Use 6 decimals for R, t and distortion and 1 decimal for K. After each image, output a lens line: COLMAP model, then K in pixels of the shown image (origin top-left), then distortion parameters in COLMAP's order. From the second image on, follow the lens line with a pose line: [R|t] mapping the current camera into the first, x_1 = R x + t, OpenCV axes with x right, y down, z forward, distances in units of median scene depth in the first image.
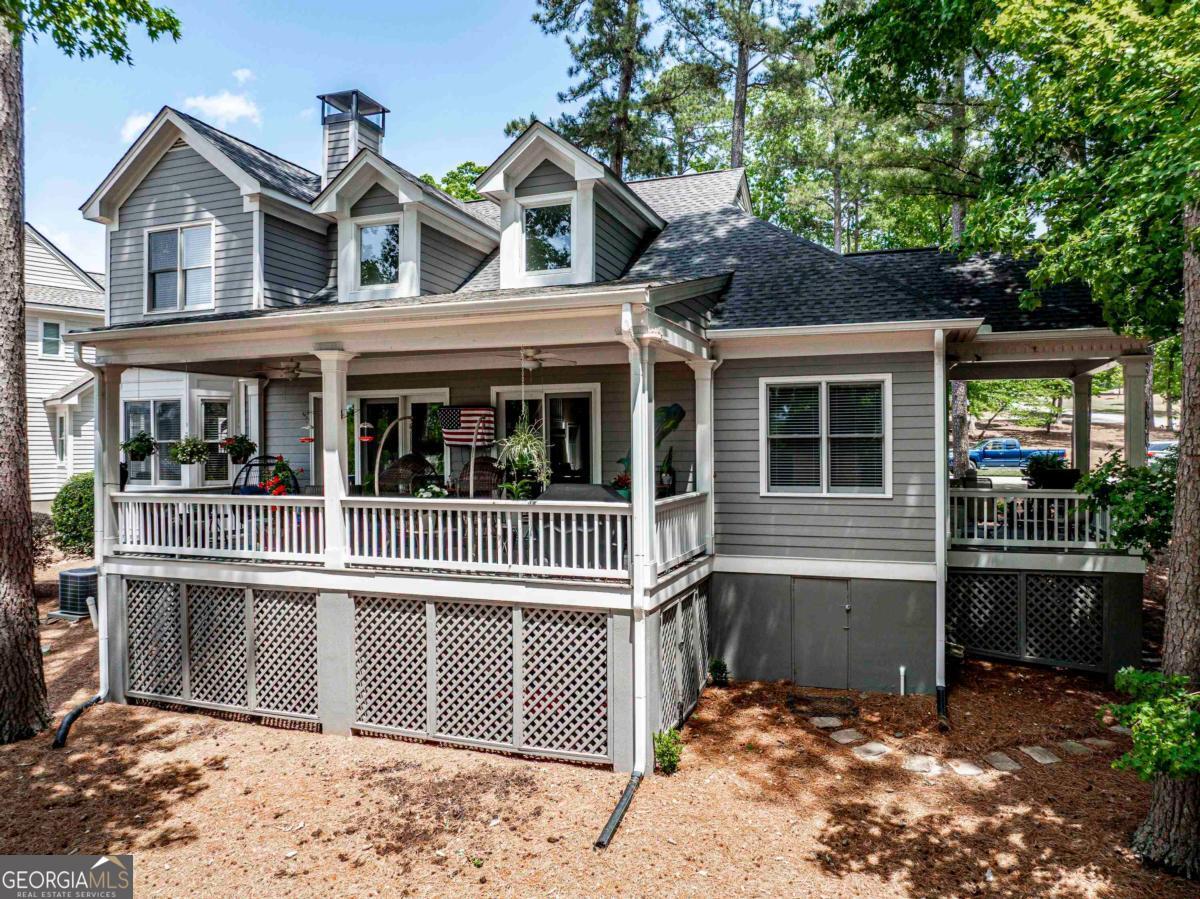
lens RADIAL K [[838.0, 0, 600.0], [0, 838.0, 449.5], [0, 0, 1]] dist [-0.039915, -0.000746]
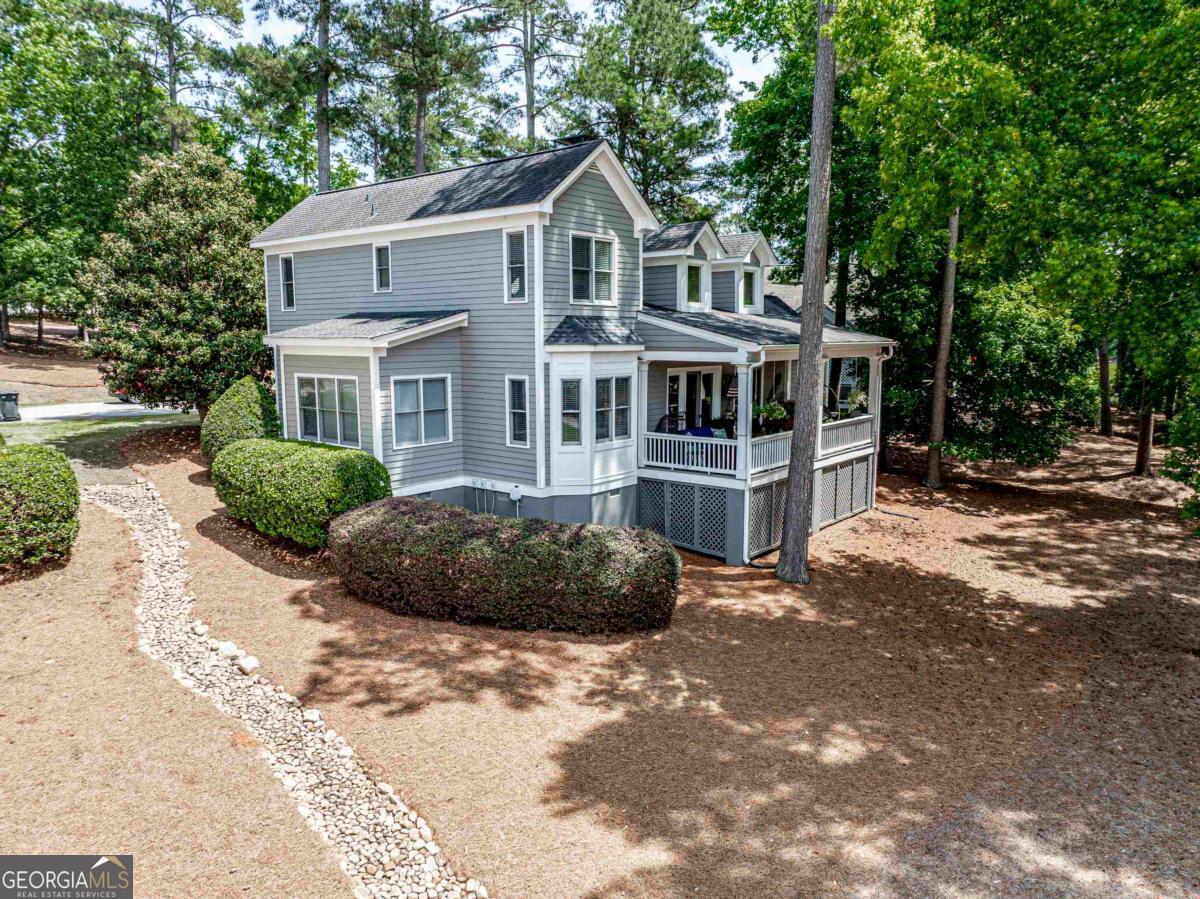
lens RADIAL K [[831.4, 0, 600.0], [0, 831.4, 449.5], [0, 0, 1]] dist [0.000522, -0.000012]
pose [[0.333896, -0.125316, 0.934243, -2.544779], [-0.000052, 0.991121, 0.132964, -0.171203], [-0.942610, -0.044445, 0.330924, 0.824205]]
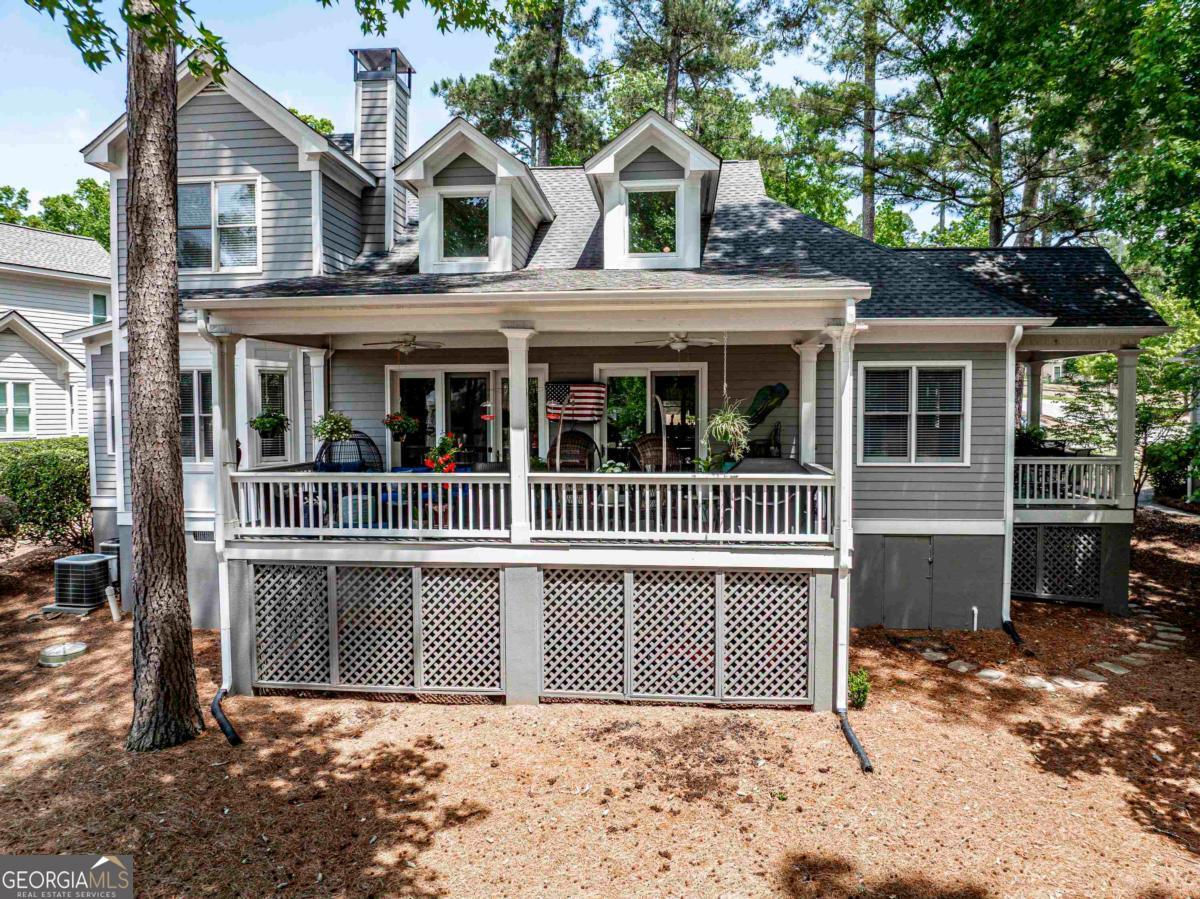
lens RADIAL K [[838.0, 0, 600.0], [0, 838.0, 449.5], [0, 0, 1]] dist [-0.039915, -0.000746]
pose [[0.967800, -0.009476, 0.251543, -0.481759], [-0.001328, 0.999085, 0.042747, -0.016219], [-0.251717, -0.041705, 0.966902, -0.009992]]
